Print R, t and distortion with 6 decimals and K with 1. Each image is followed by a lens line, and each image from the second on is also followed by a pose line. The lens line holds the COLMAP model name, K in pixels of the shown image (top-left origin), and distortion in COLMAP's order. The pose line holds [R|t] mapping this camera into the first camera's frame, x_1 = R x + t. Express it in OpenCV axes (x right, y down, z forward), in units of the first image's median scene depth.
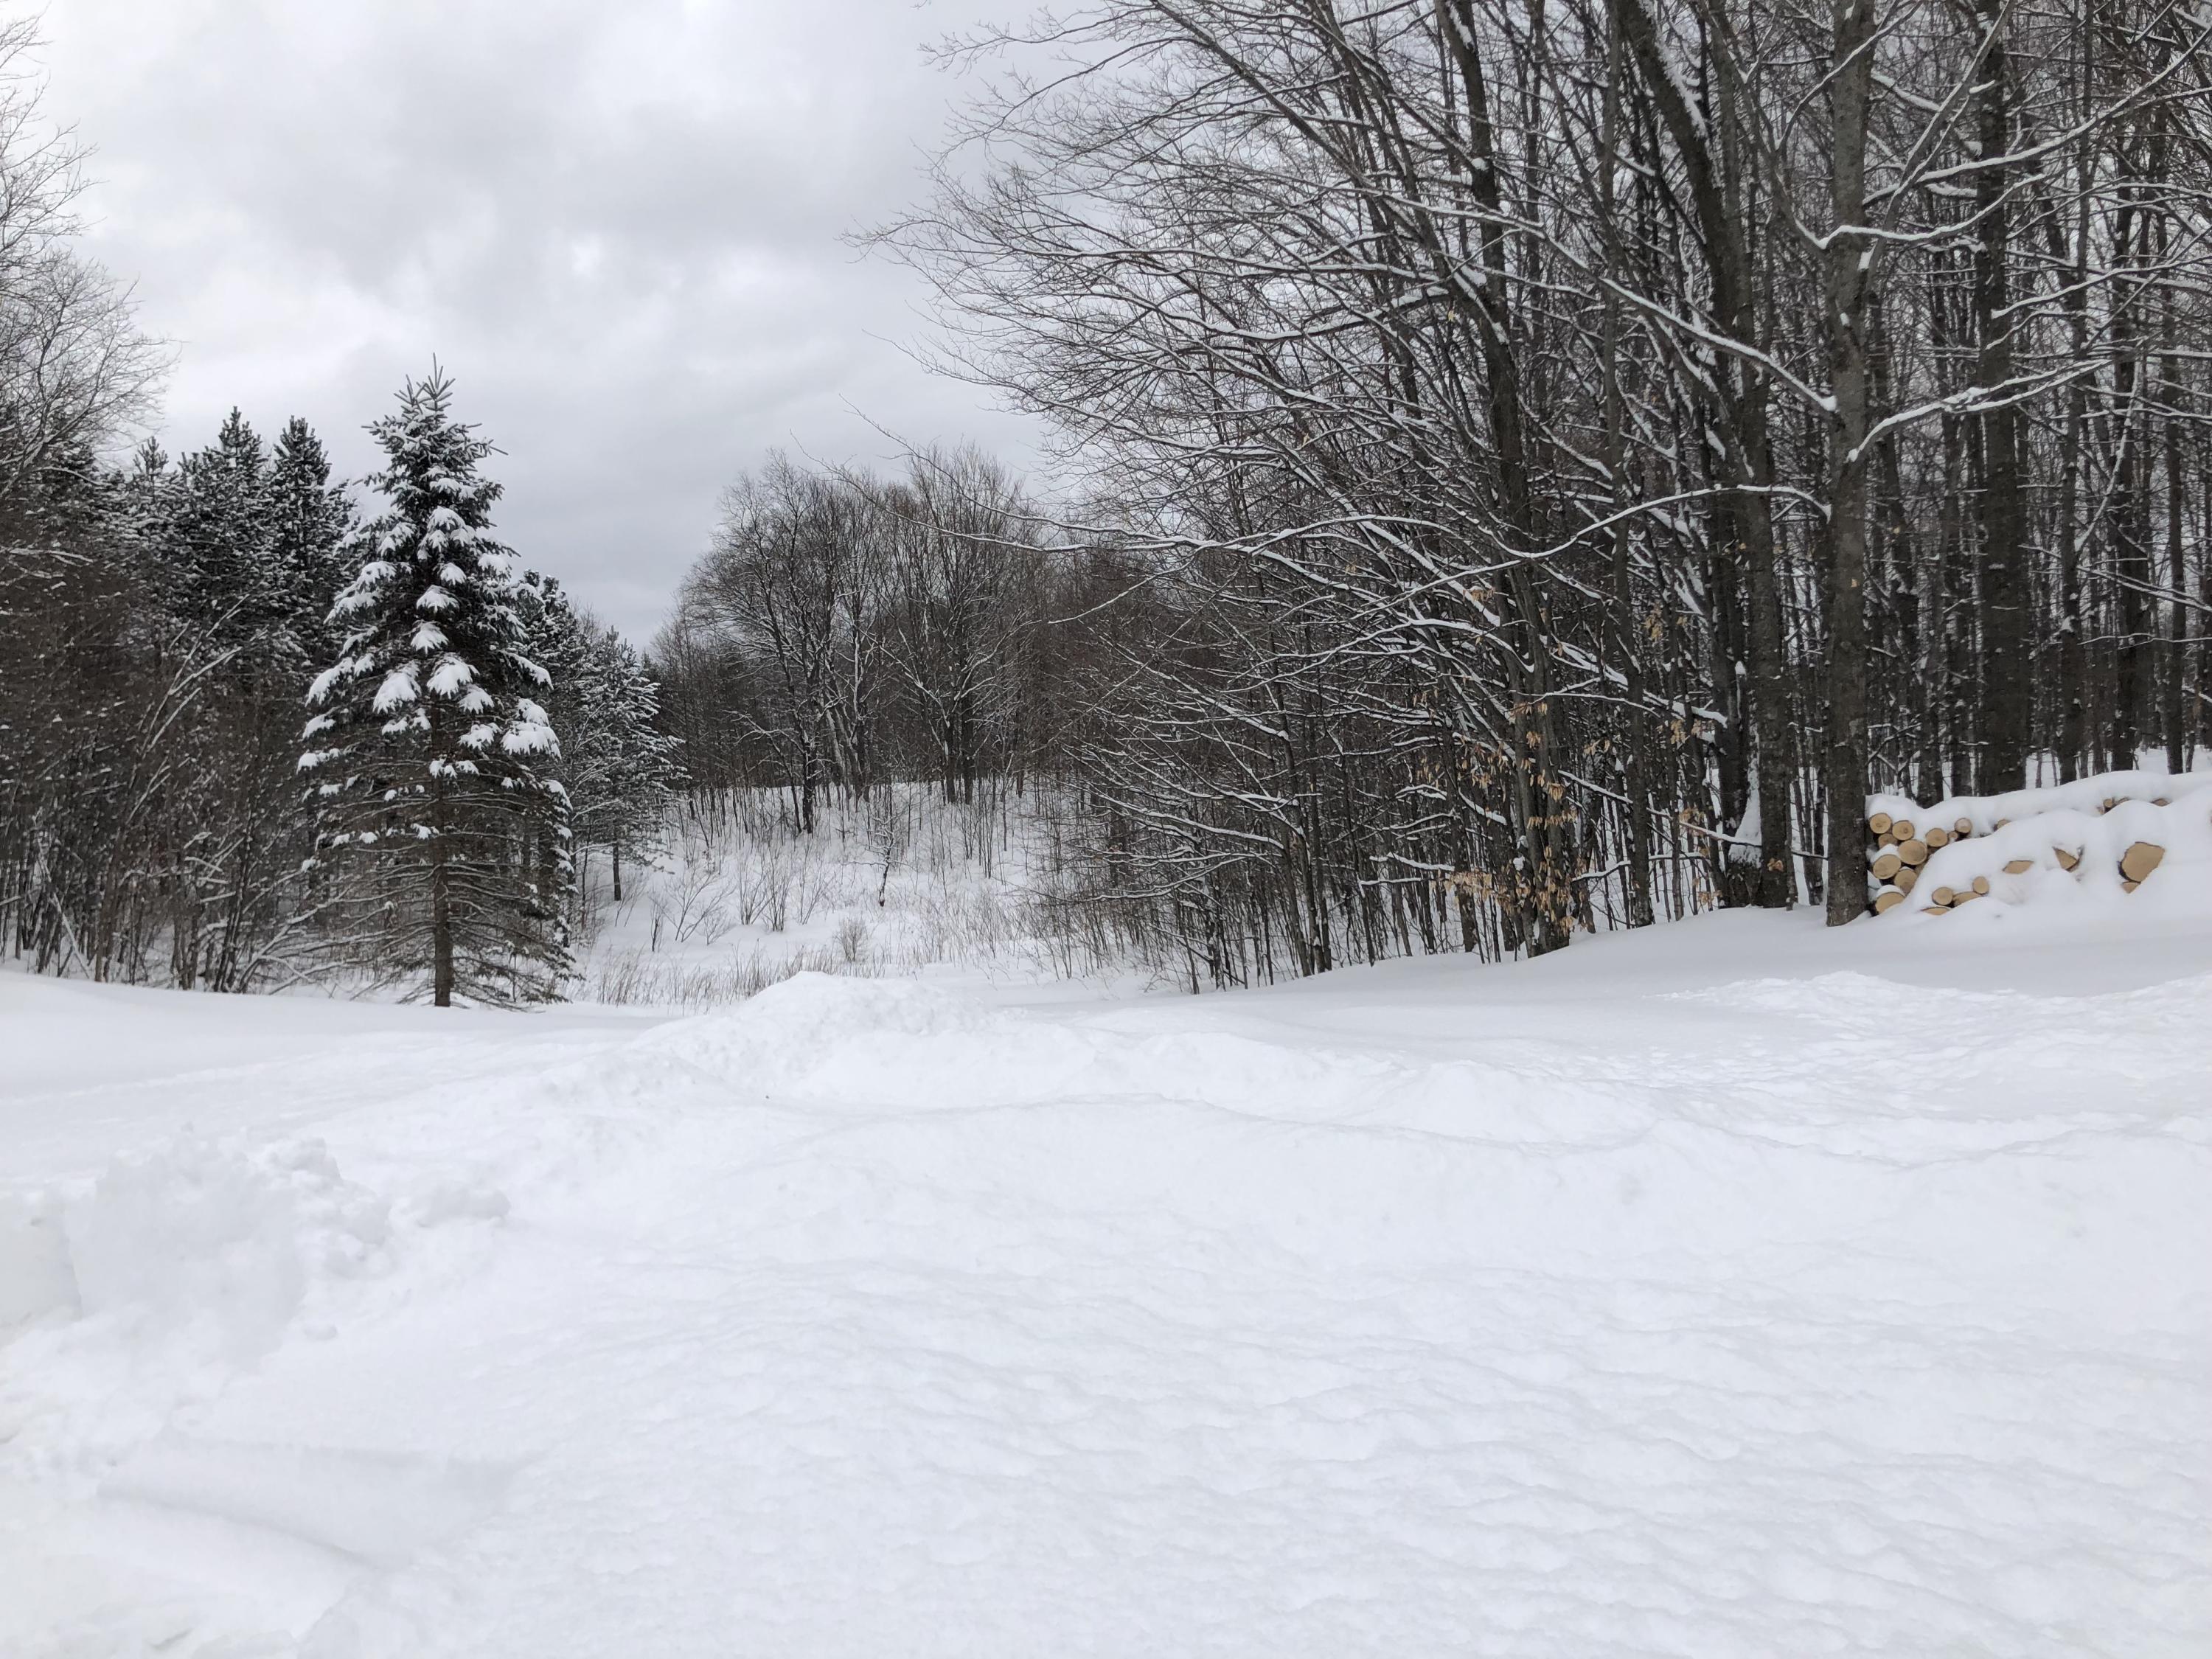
lens RADIAL K [[1826.7, 0, 1095.8], [0, 1826.7, 796.9], [0, 0, 1]] dist [0.021926, 0.012262]
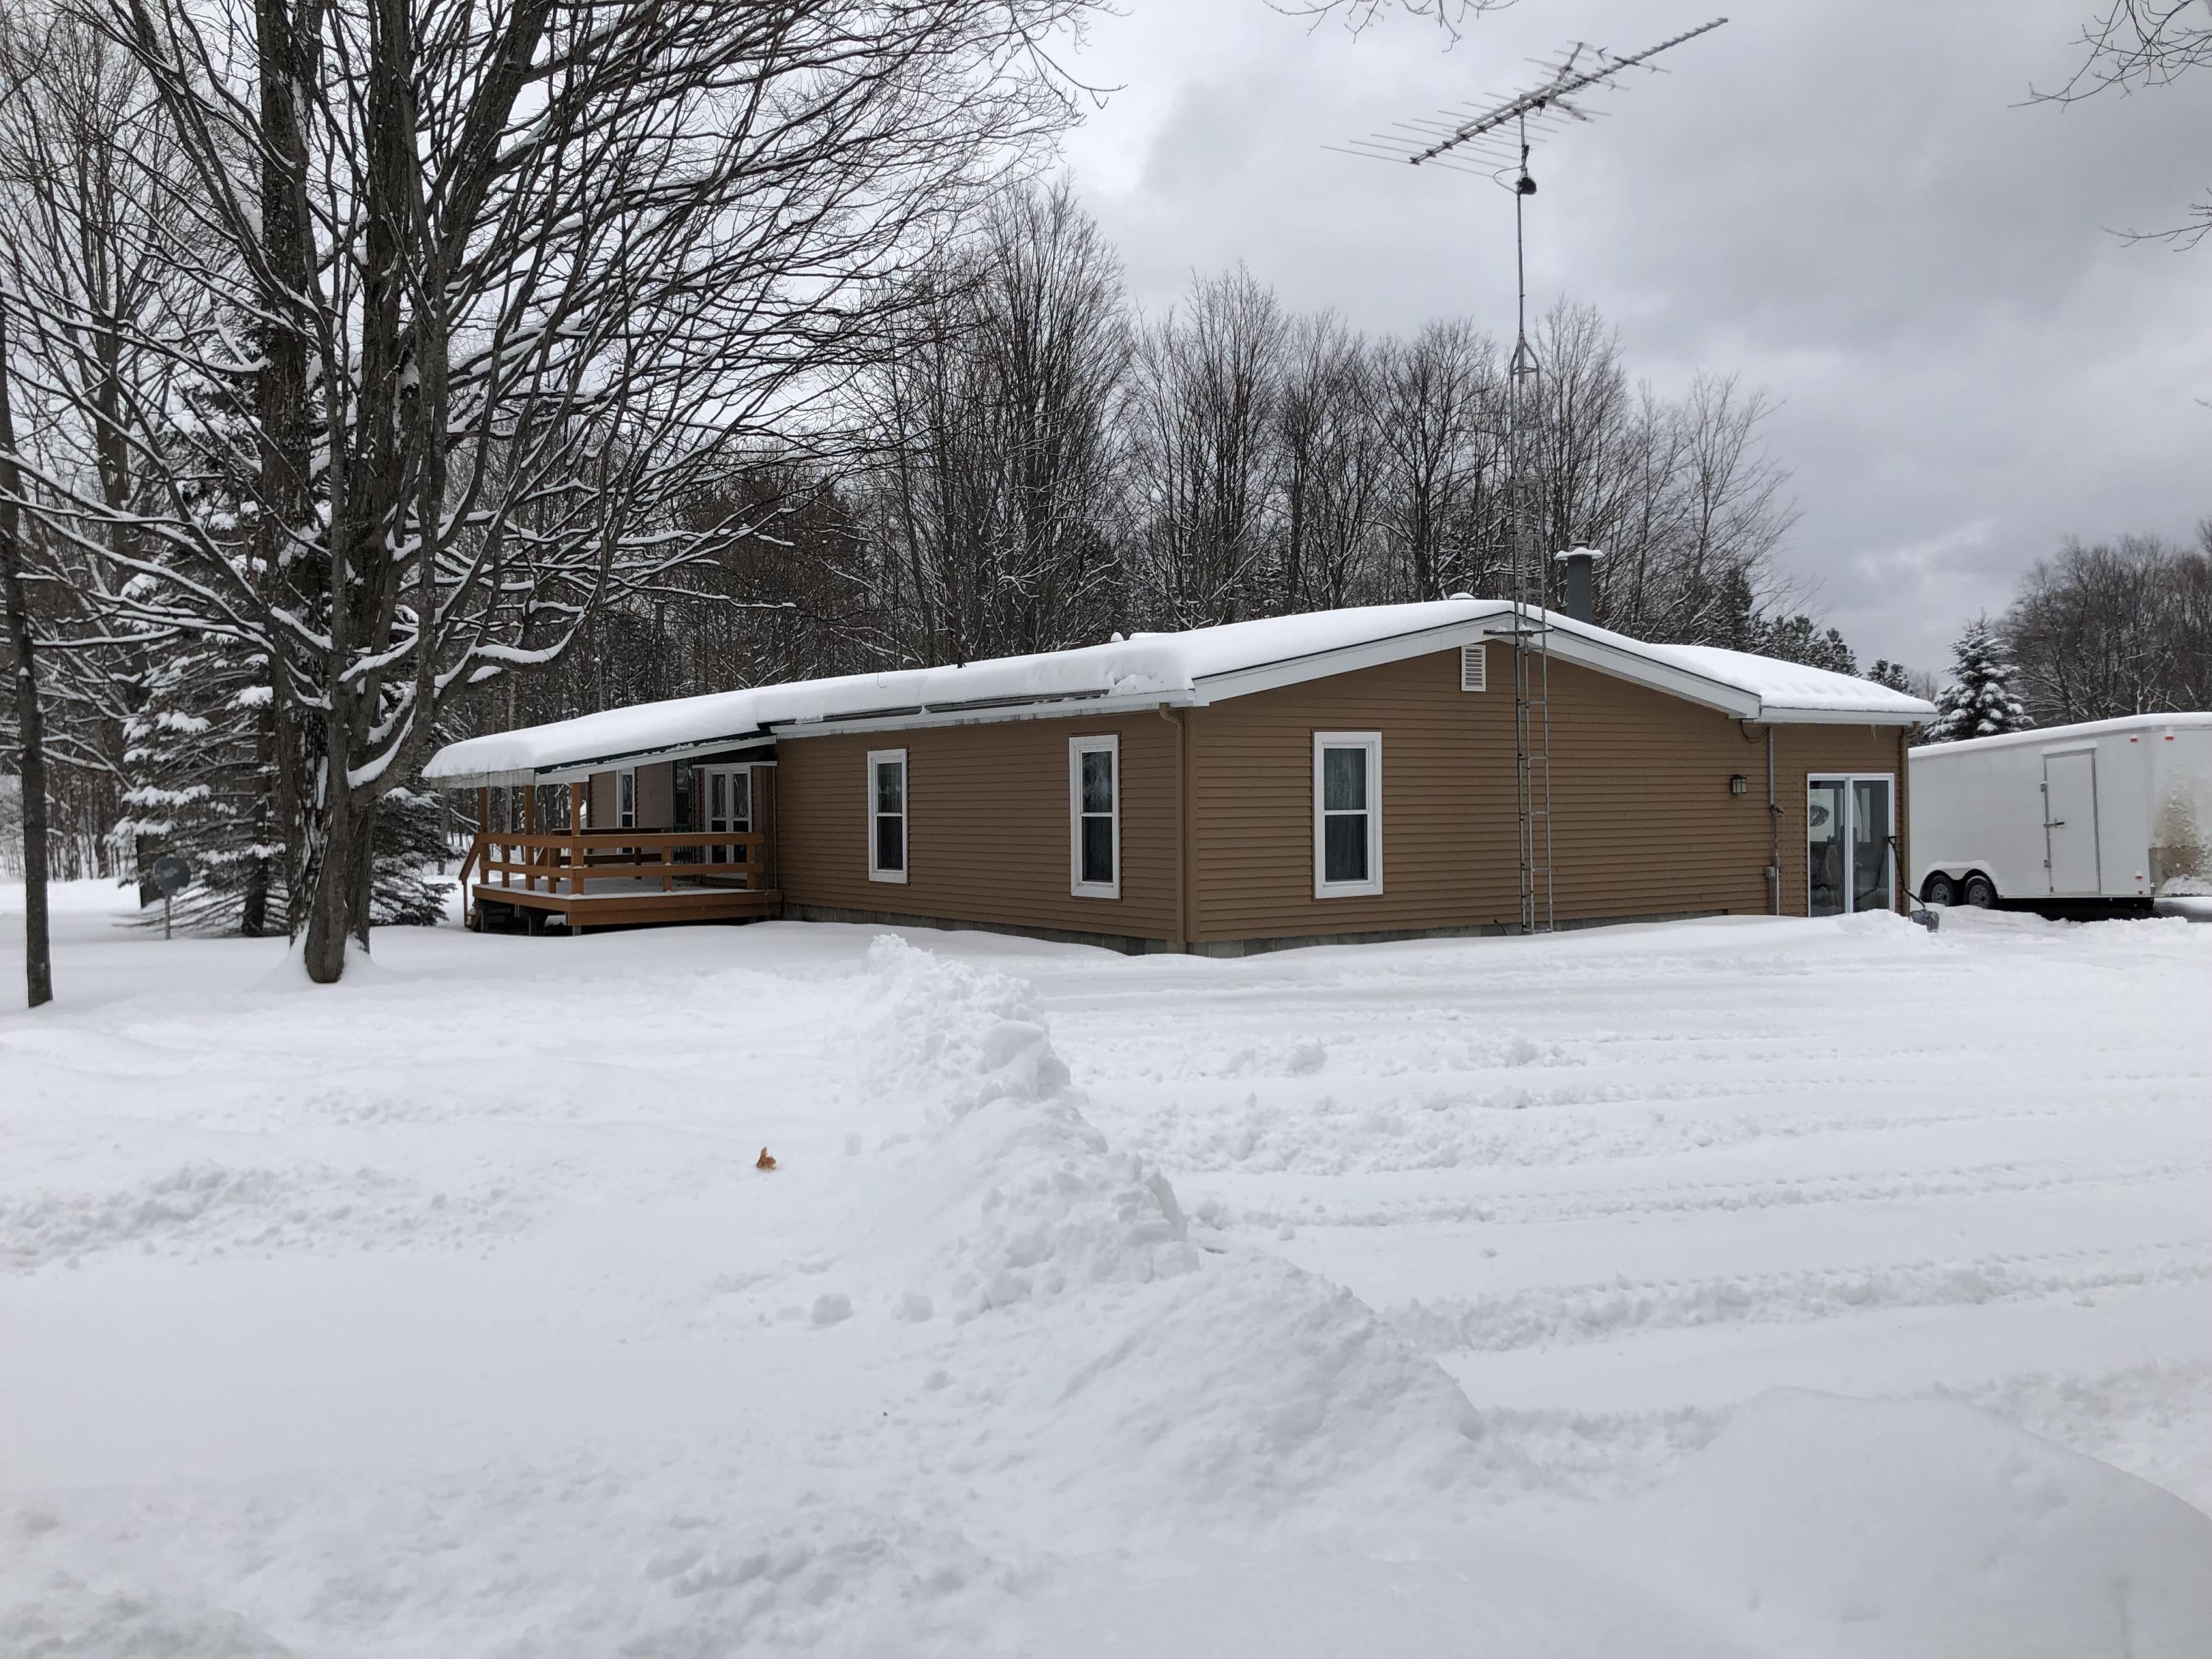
lens RADIAL K [[1826.7, 0, 1101.8], [0, 1826.7, 831.0], [0, 0, 1]] dist [0.021926, 0.012262]
pose [[0.812360, 0.025068, -0.582617, 0.057255], [-0.025267, 0.999650, 0.007780, 0.025088], [0.582609, 0.008401, 0.812709, -1.338685]]
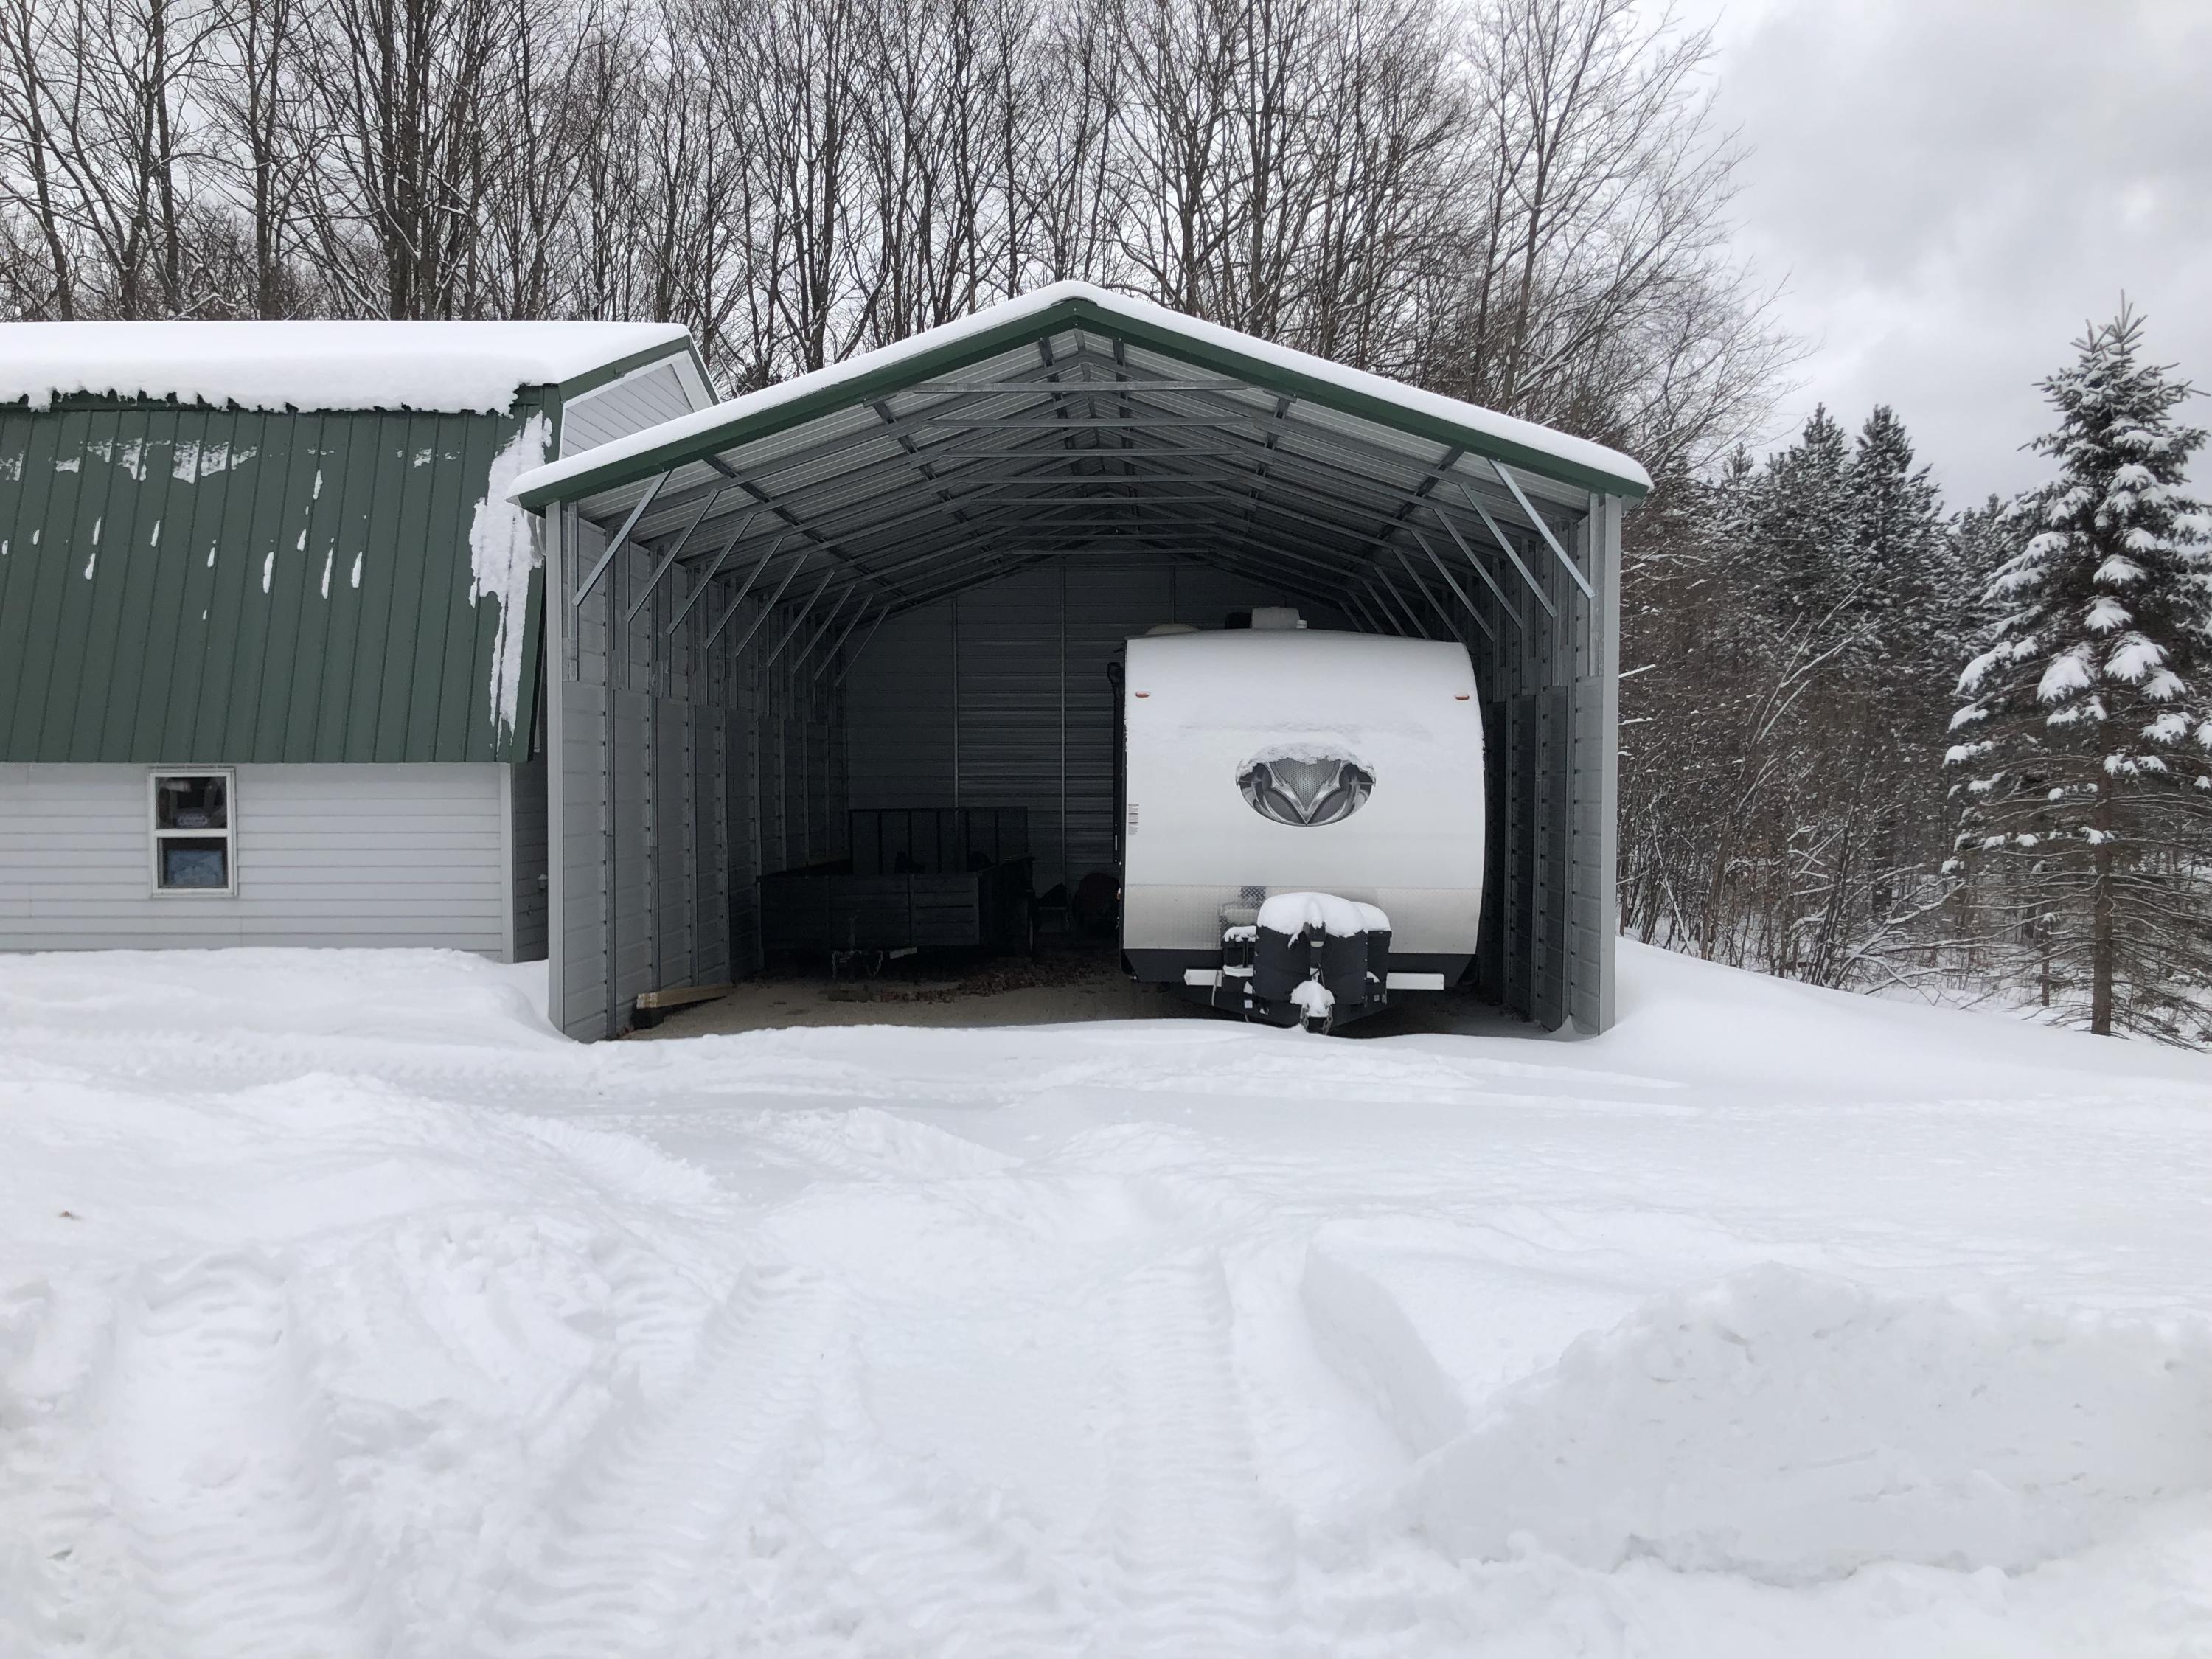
lens RADIAL K [[1826.7, 0, 1113.8], [0, 1826.7, 818.6], [0, 0, 1]] dist [0.021926, 0.012262]
pose [[0.711204, 0.038757, -0.701917, -0.077725], [-0.029115, 0.999246, 0.025674, 0.001483], [0.702383, 0.002177, 0.711796, 0.038910]]
